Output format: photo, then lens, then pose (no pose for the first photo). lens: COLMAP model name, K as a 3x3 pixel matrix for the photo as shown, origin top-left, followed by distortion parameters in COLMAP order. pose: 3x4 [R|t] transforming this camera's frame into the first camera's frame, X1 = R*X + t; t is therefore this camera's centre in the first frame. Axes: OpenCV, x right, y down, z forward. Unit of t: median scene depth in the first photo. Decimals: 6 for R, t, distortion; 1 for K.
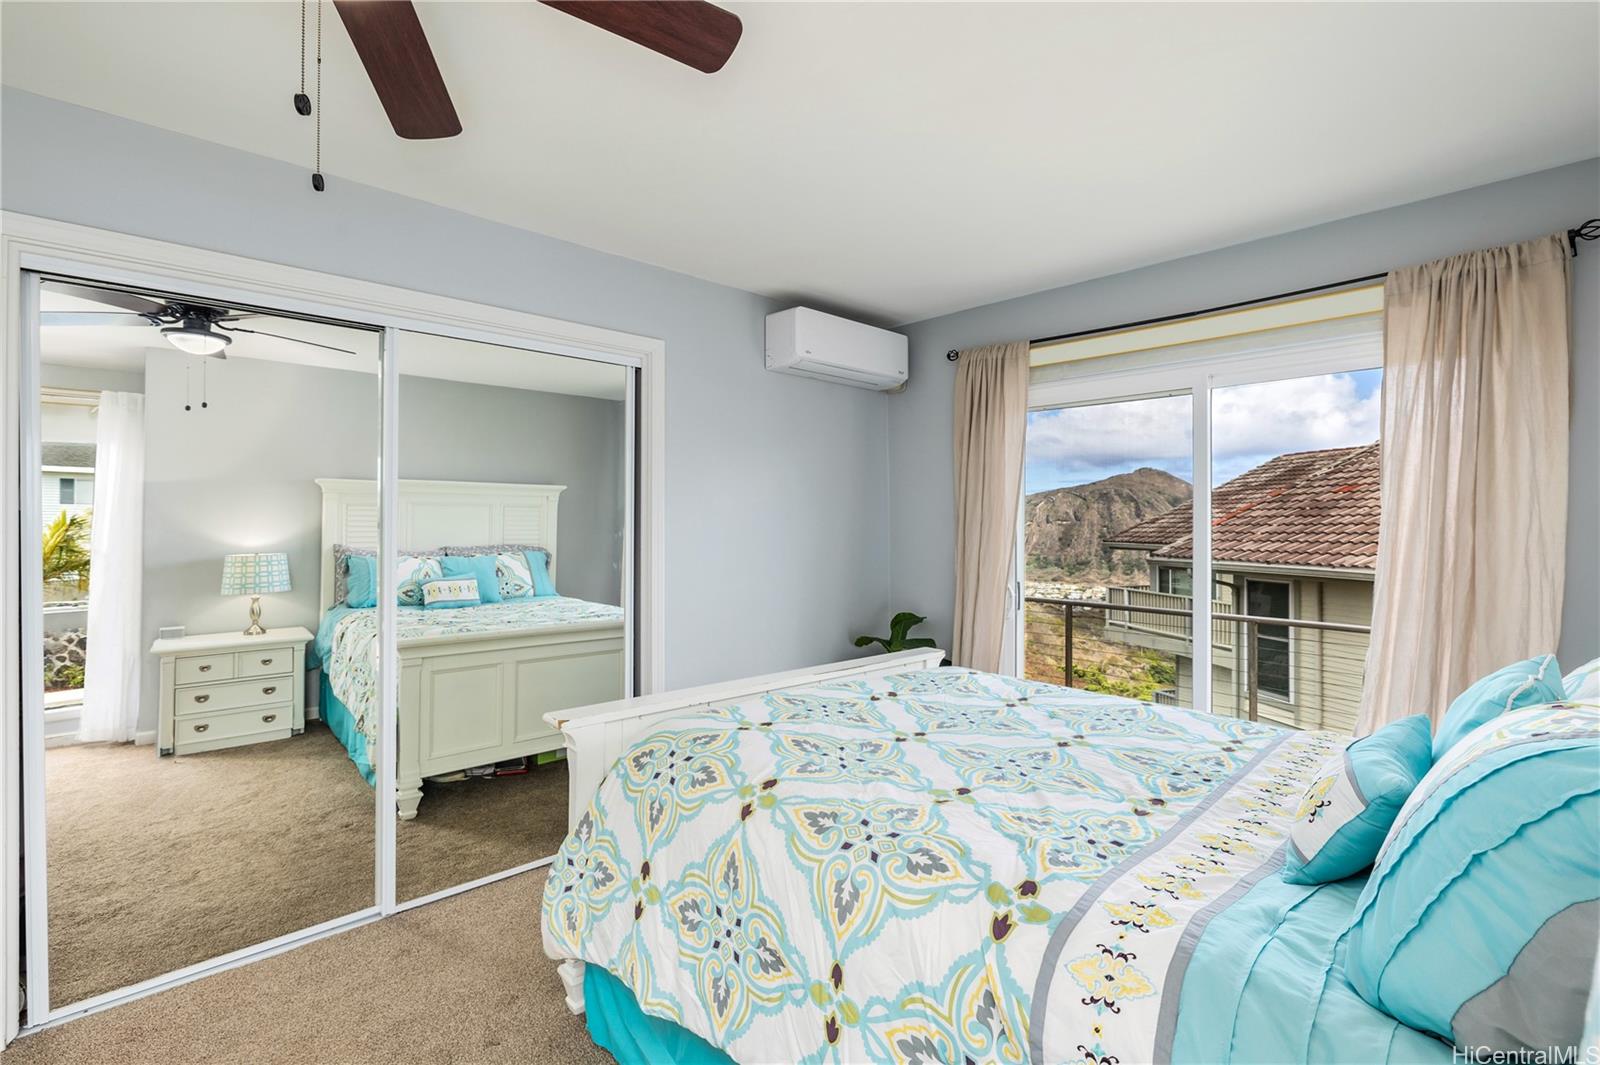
lens RADIAL K [[721.5, 0, 800.0], [0, 721.5, 532.5], [0, 0, 1]] dist [-0.000242, 0.000126]
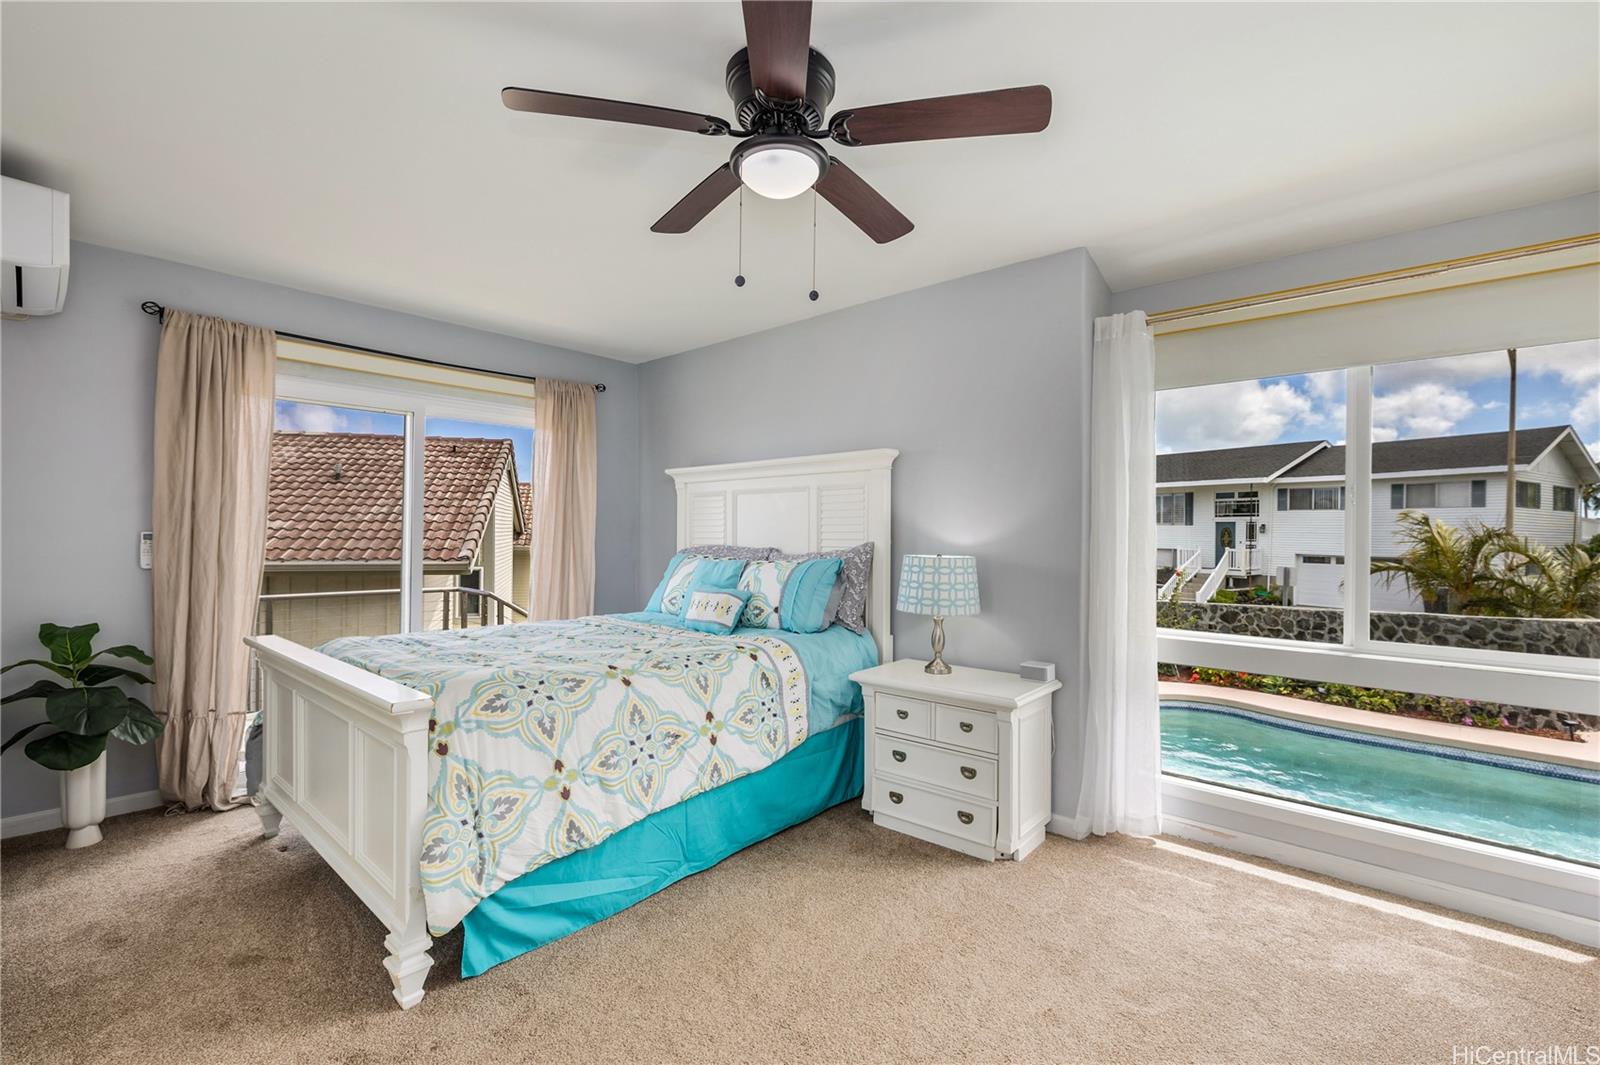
lens RADIAL K [[721.5, 0, 800.0], [0, 721.5, 532.5], [0, 0, 1]] dist [-0.000242, 0.000126]
pose [[-0.073509, -0.008461, 0.997259, -1.212380], [0.008350, 0.999924, 0.009099, 0.028985], [-0.997260, 0.008996, -0.073433, 0.512103]]
